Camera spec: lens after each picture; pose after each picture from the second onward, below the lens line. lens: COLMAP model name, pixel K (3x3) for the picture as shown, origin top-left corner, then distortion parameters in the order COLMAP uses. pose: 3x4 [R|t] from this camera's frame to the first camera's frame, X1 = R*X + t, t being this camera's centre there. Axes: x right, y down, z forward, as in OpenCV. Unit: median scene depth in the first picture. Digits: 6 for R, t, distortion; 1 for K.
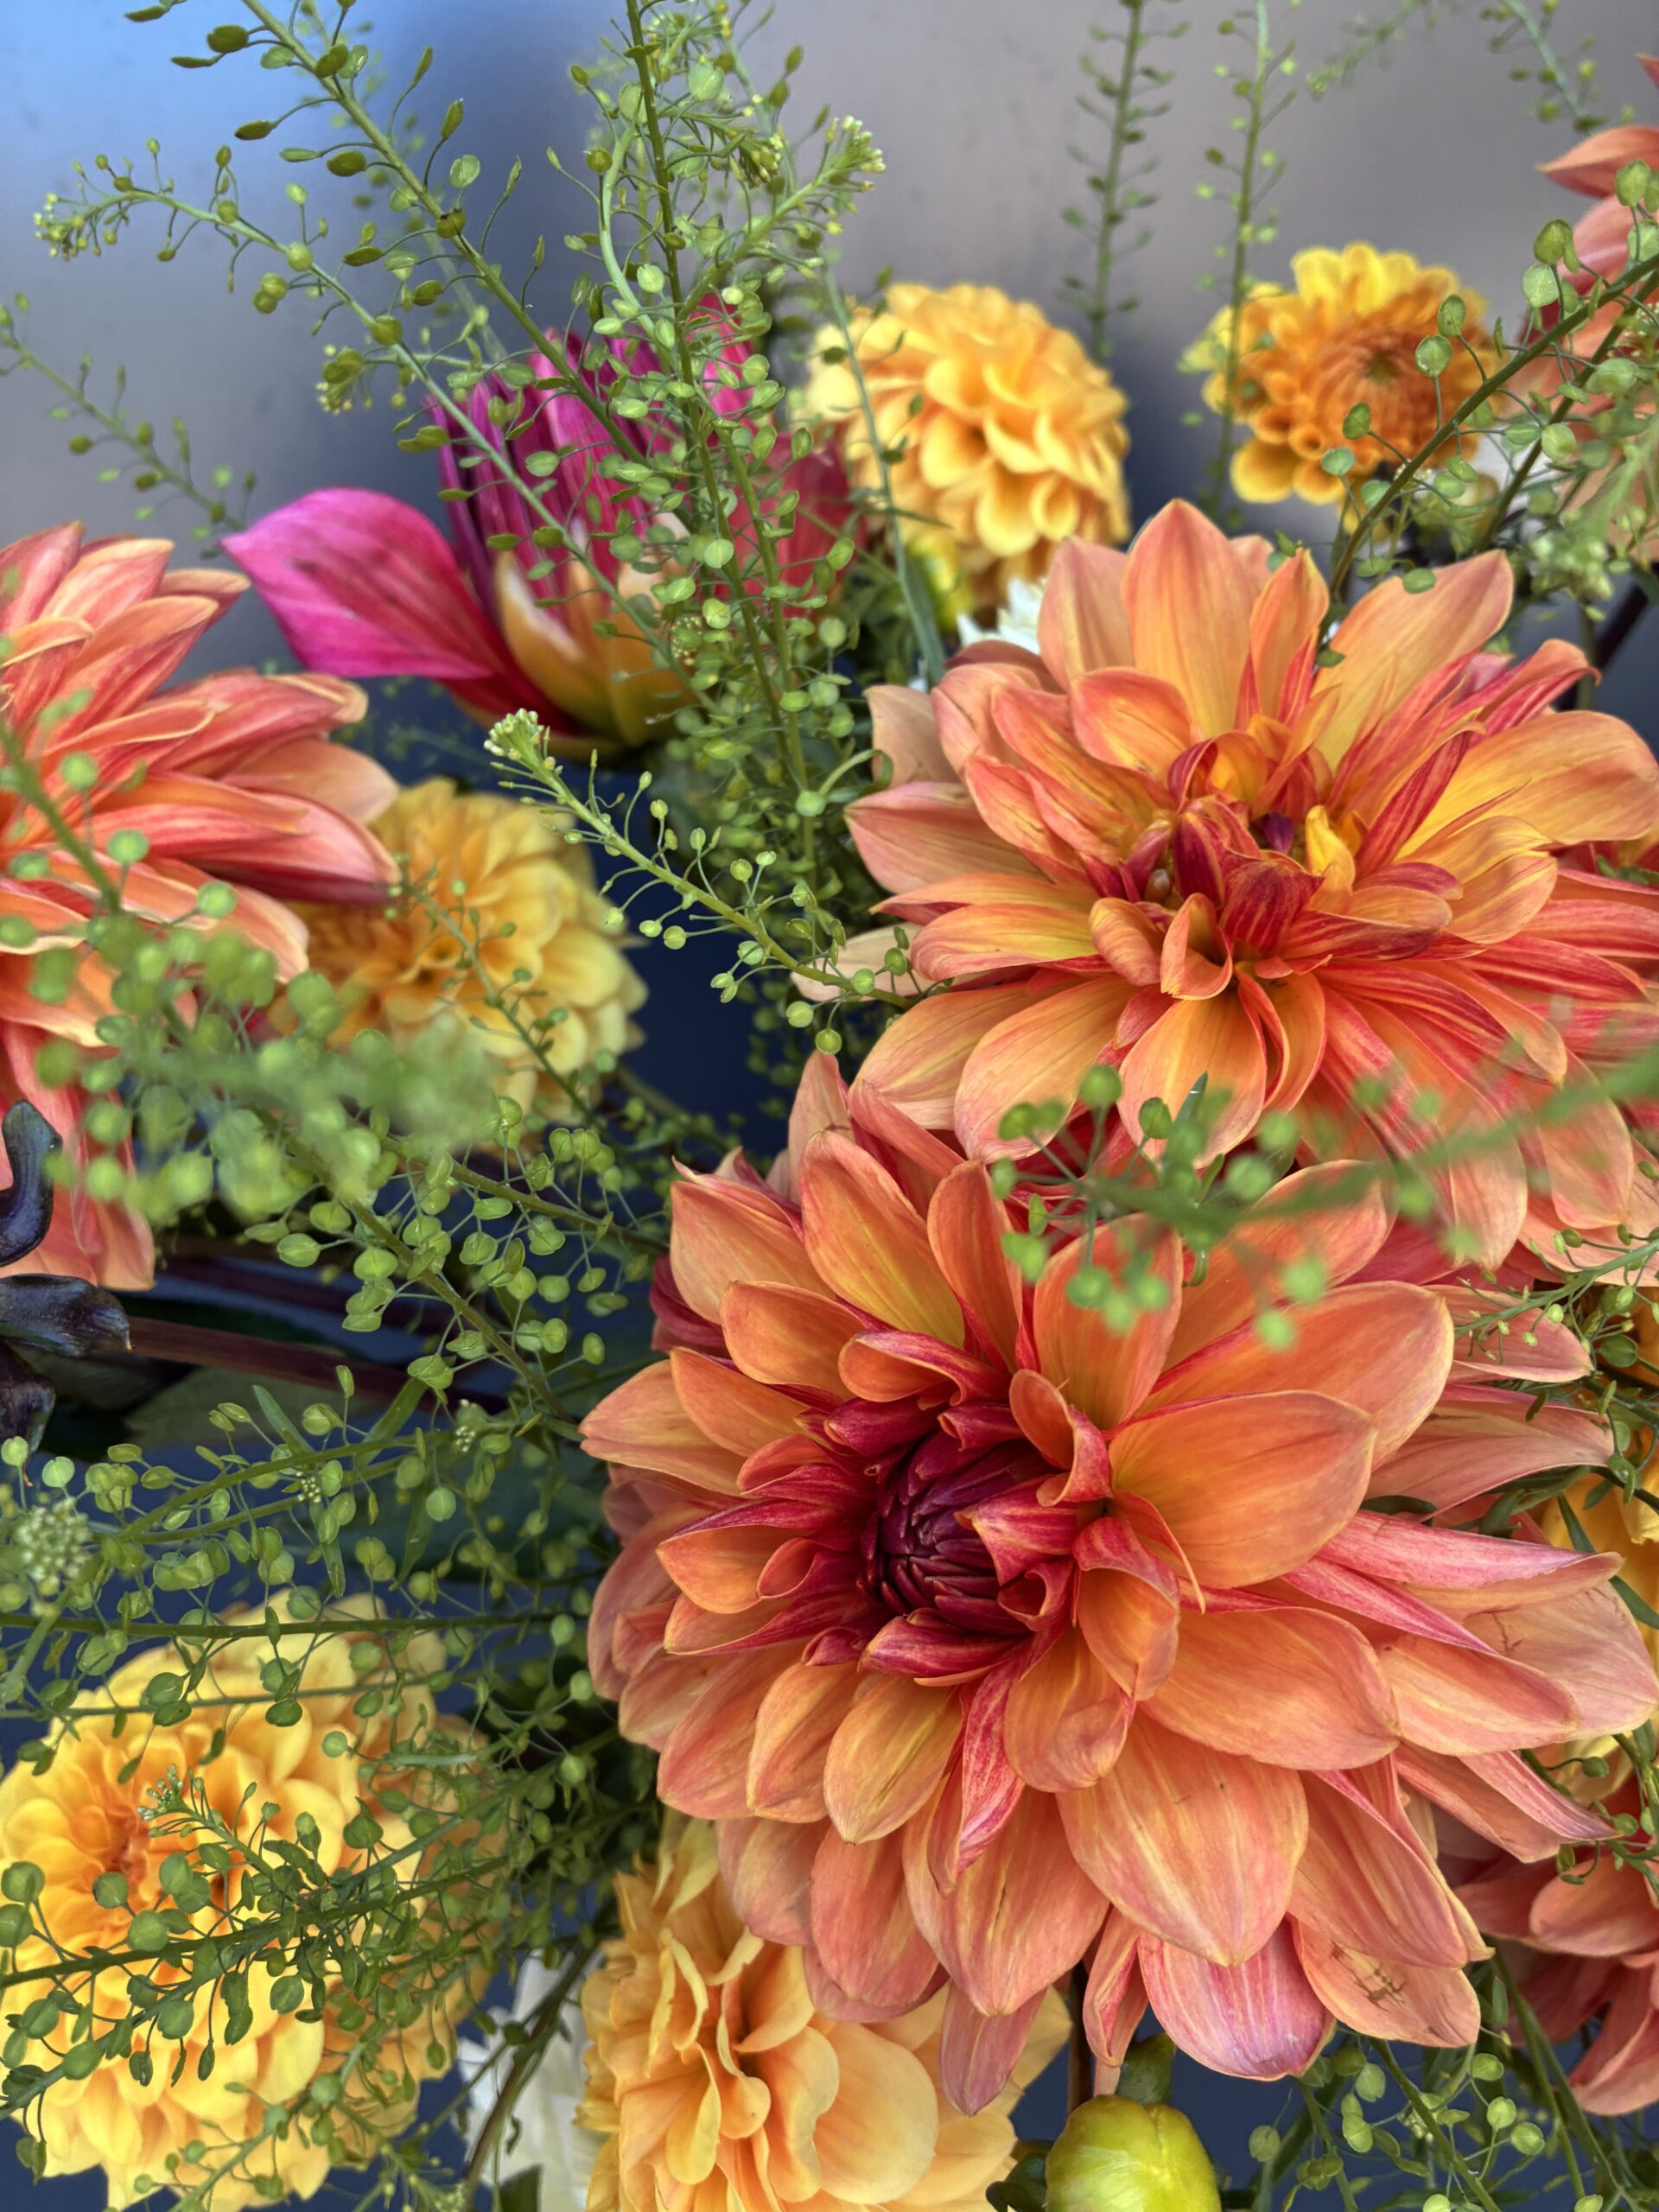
lens RADIAL K [[1693.7, 0, 849.5], [0, 1693.7, 1078.4], [0, 0, 1]] dist [0.040971, -0.083607]
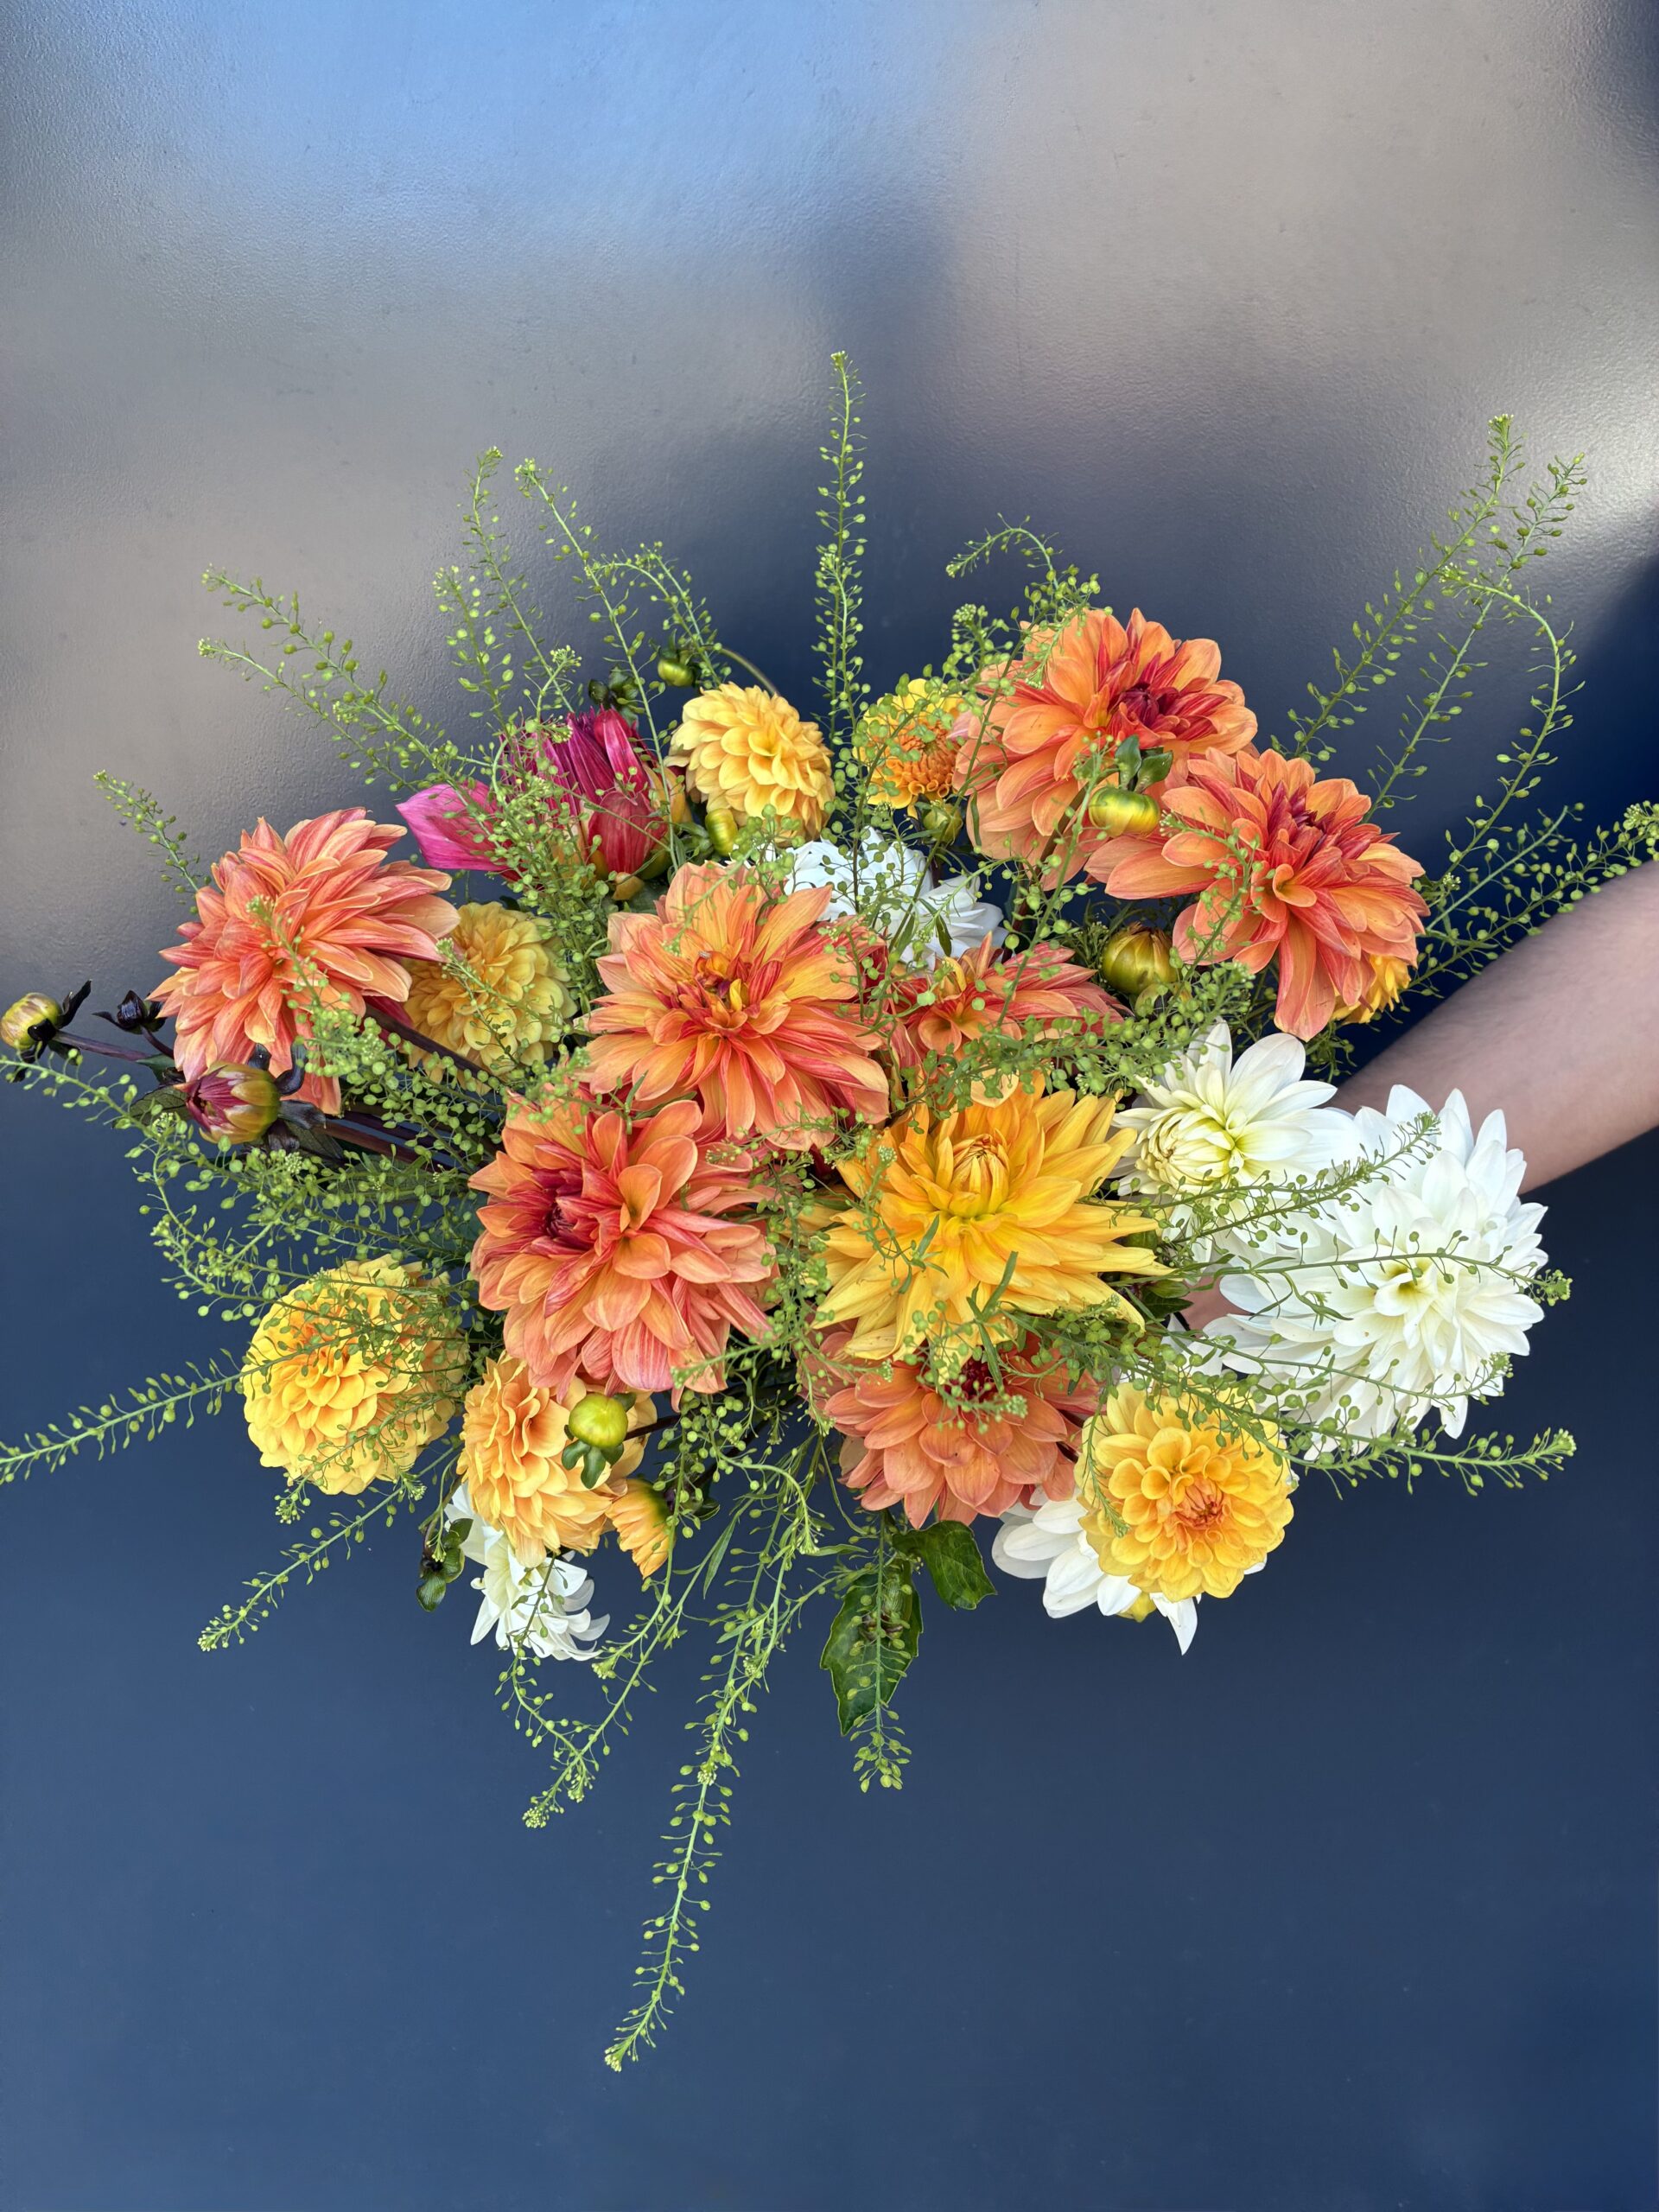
lens RADIAL K [[1693.7, 0, 849.5], [0, 1693.7, 1078.4], [0, 0, 1]] dist [0.040971, -0.083607]
pose [[0.983015, 0.096912, -0.155851, 0.742346], [-0.092381, 0.995070, 0.036071, -0.094881], [0.158578, -0.021061, 0.987122, -1.417162]]
